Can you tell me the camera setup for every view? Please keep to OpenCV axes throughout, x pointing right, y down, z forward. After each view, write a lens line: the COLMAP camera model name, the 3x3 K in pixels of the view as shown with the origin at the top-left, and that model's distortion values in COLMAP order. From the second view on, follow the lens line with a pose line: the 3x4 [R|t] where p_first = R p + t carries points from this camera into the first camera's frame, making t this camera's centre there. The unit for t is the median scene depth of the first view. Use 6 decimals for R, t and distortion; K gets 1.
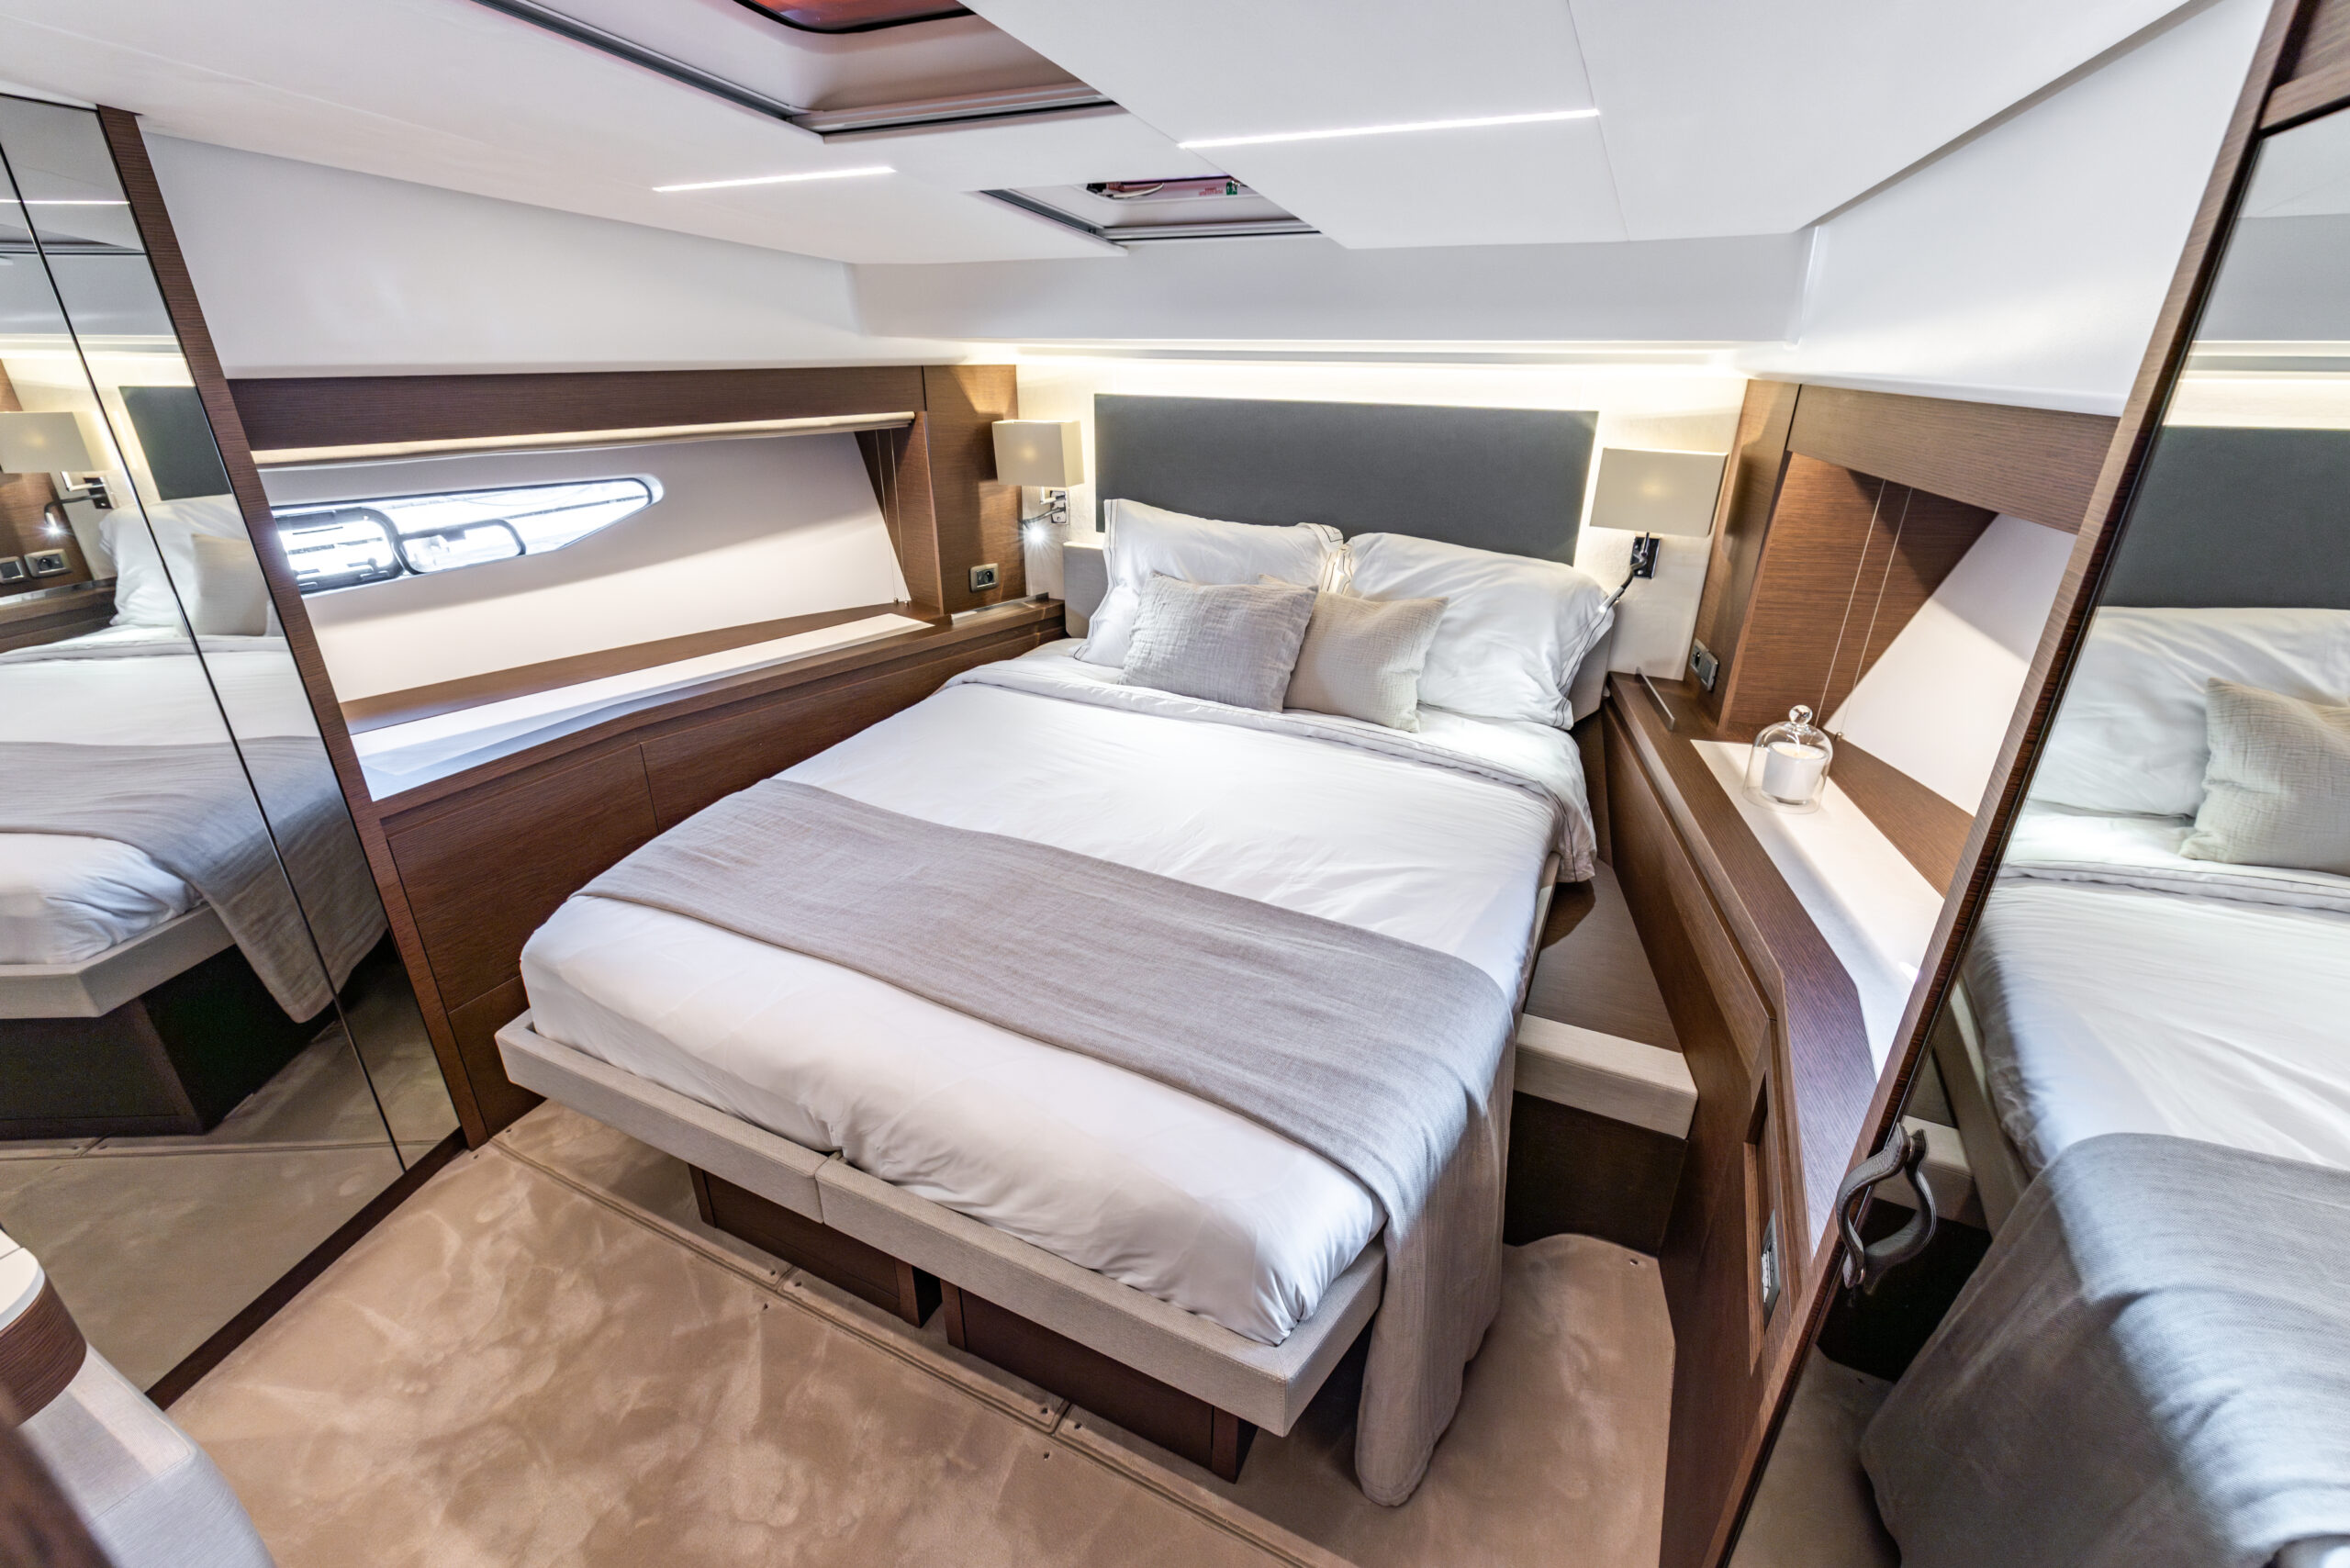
lens RADIAL K [[1009.6, 0, 1175.0], [0, 1009.6, 784.0], [0, 0, 1]] dist [0.000211, 0.000052]
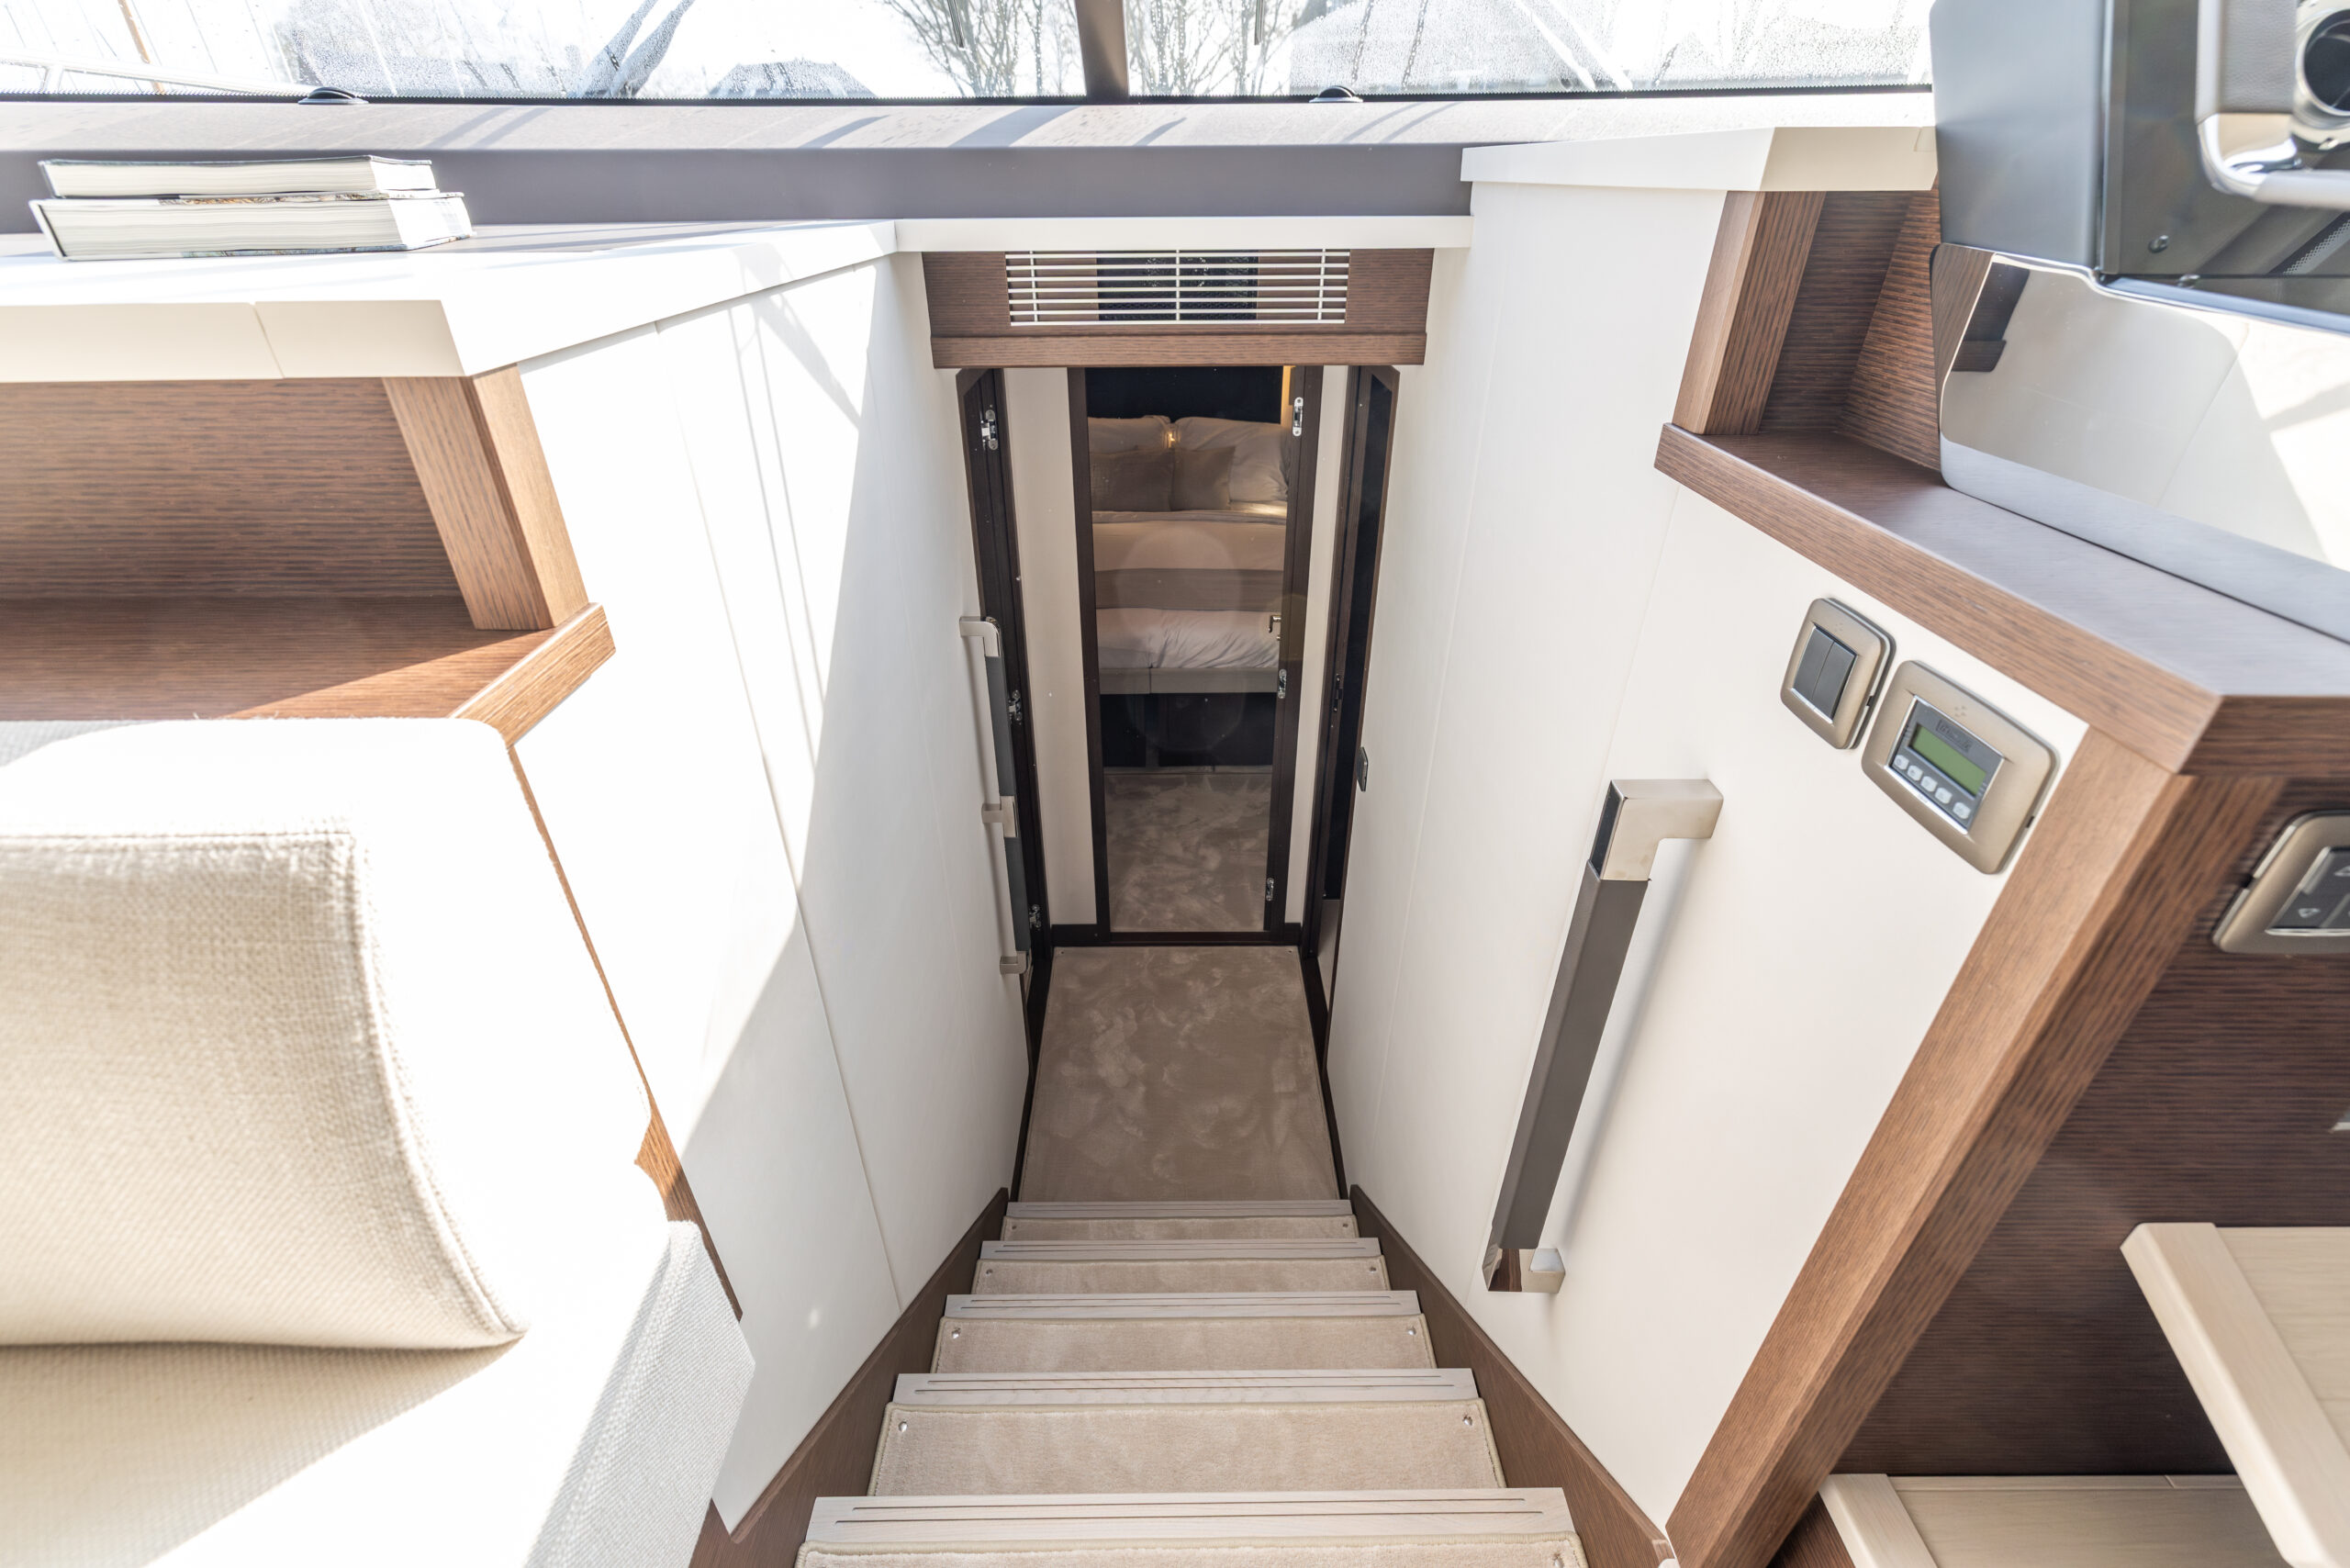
lens RADIAL K [[1009.6, 0, 1175.0], [0, 1009.6, 784.0], [0, 0, 1]] dist [0.000211, 0.000052]
pose [[0.893561, -0.234225, 0.382998, -0.739555], [0.188628, 0.970034, 0.153147, 0.139099], [-0.407392, -0.064602, 0.910966, -0.827697]]
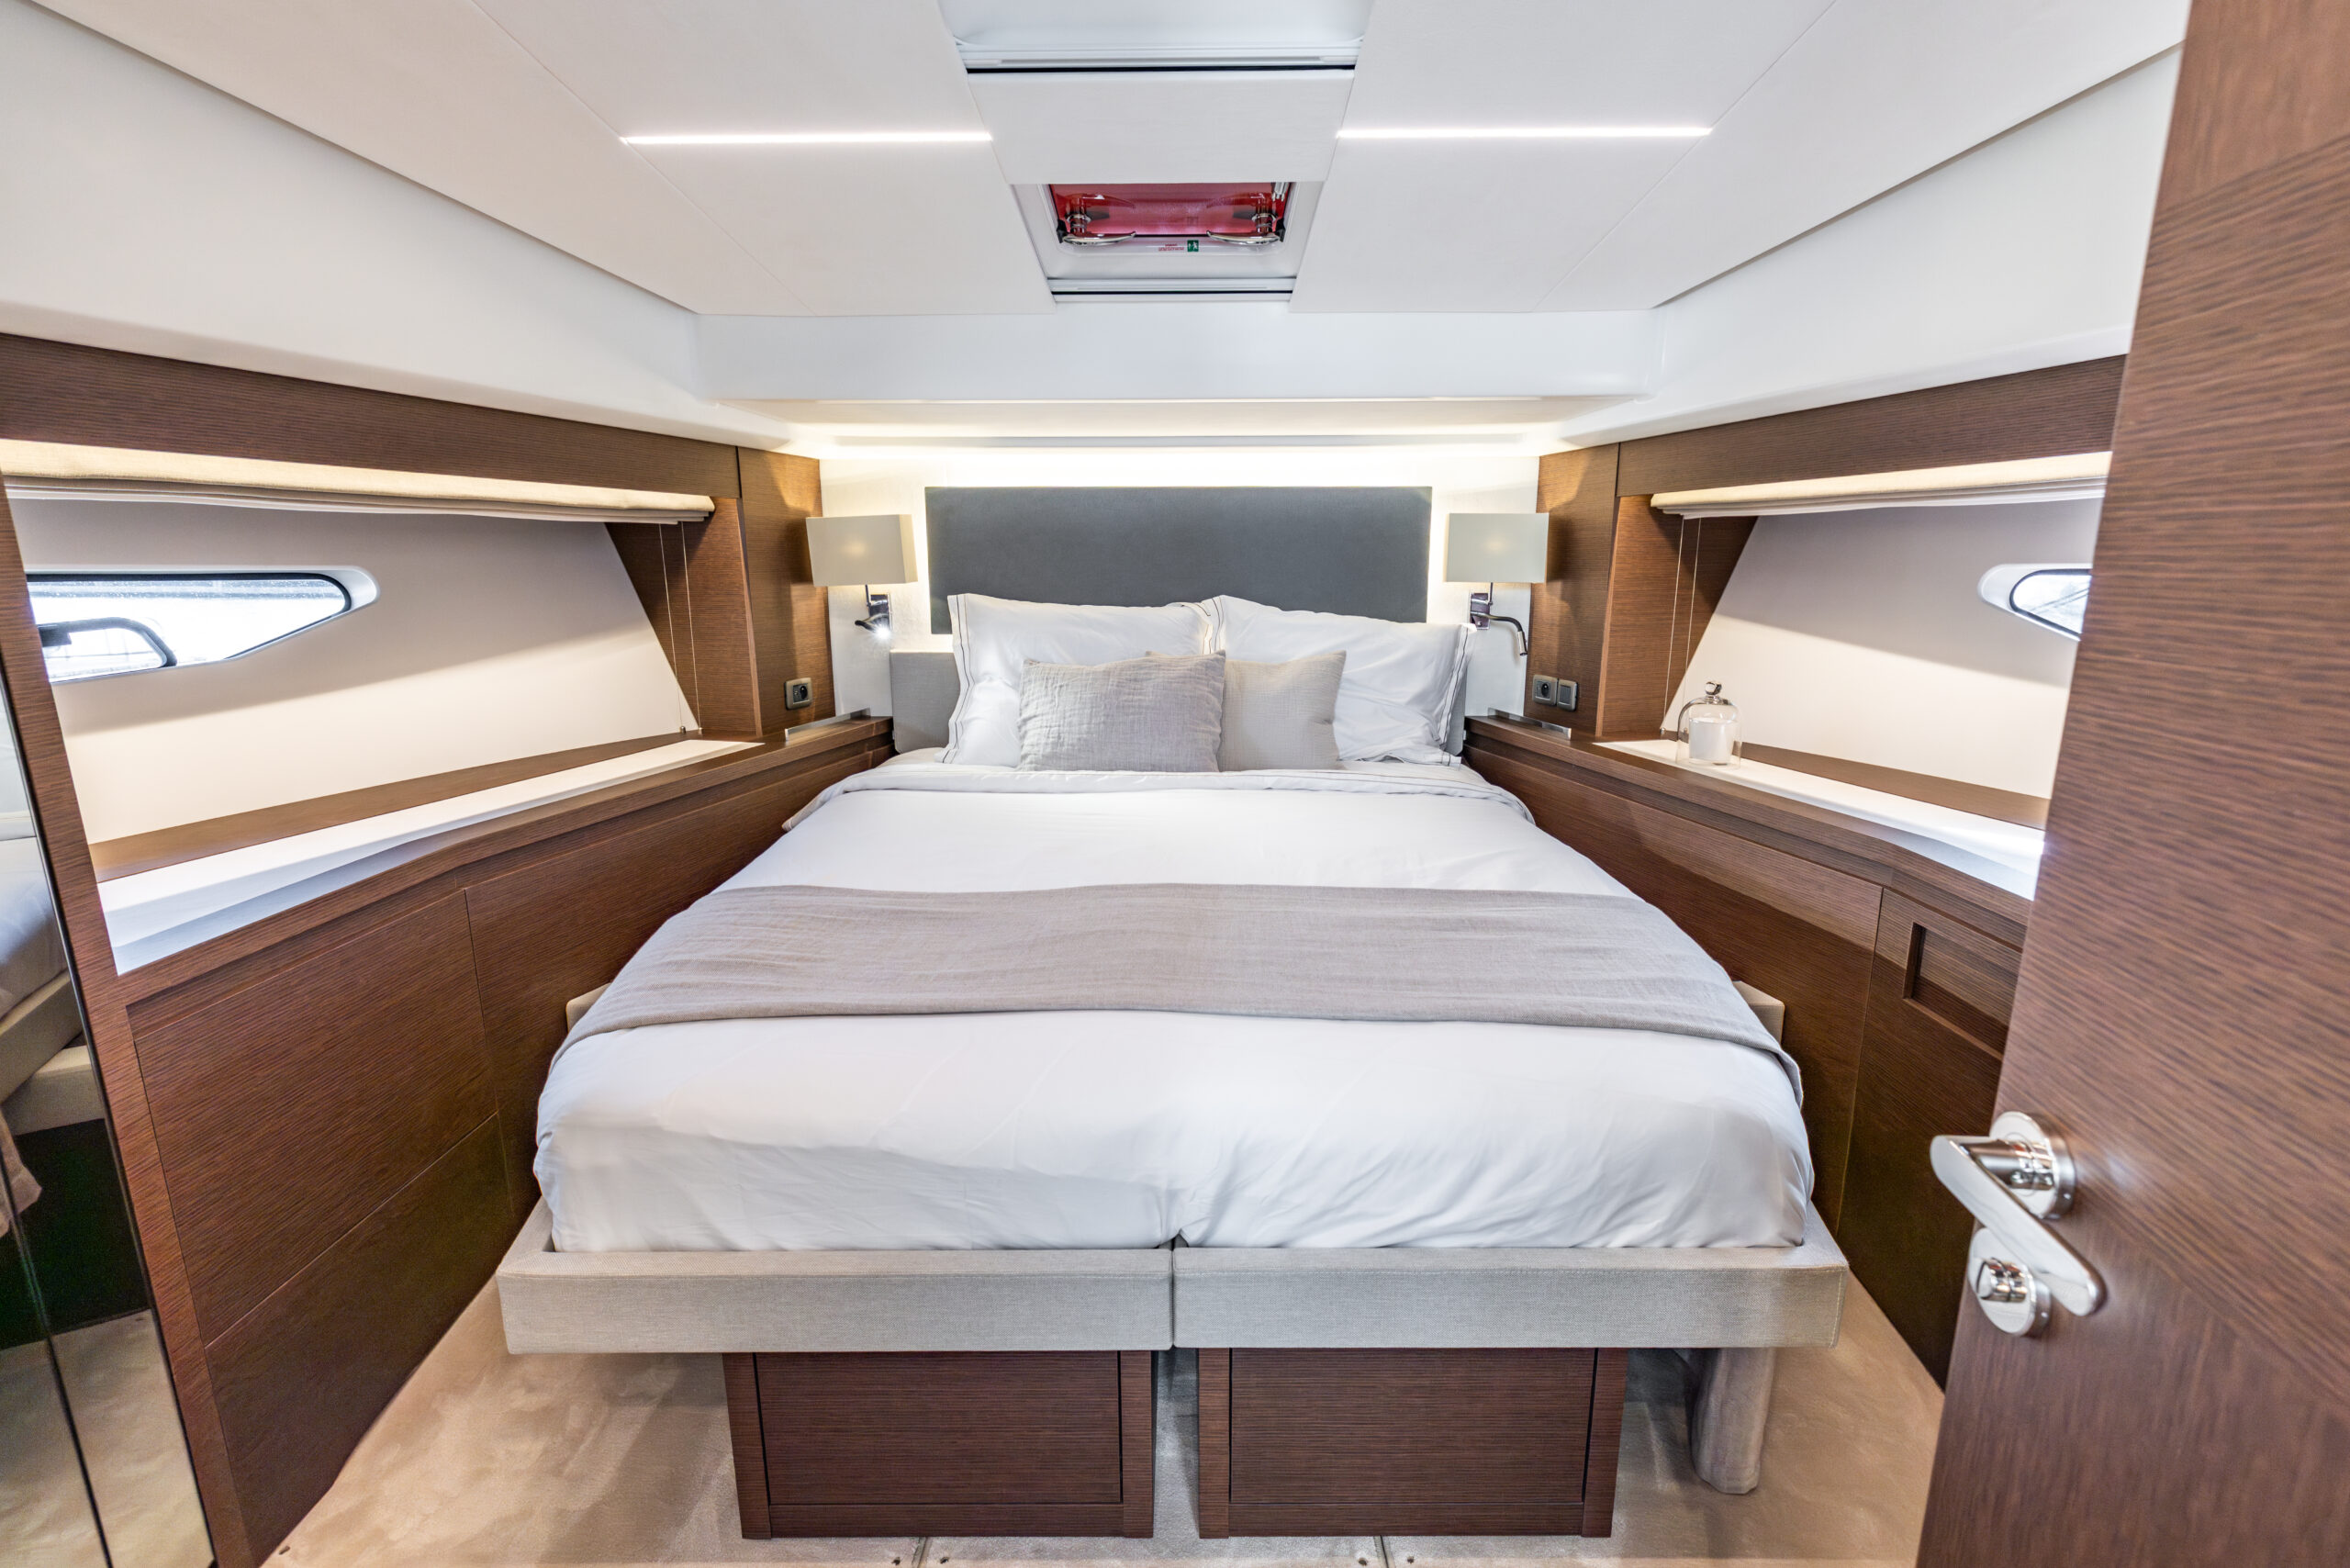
lens RADIAL K [[1037.6, 0, 1185.0], [0, 1037.6, 781.5], [0, 0, 1]] dist [0.000620, 0.000559]
pose [[0.899819, -0.099966, 0.424655, -0.326068], [0.183957, 0.969567, -0.161553, 0.083585], [-0.395582, 0.223487, 0.890825, 0.121544]]
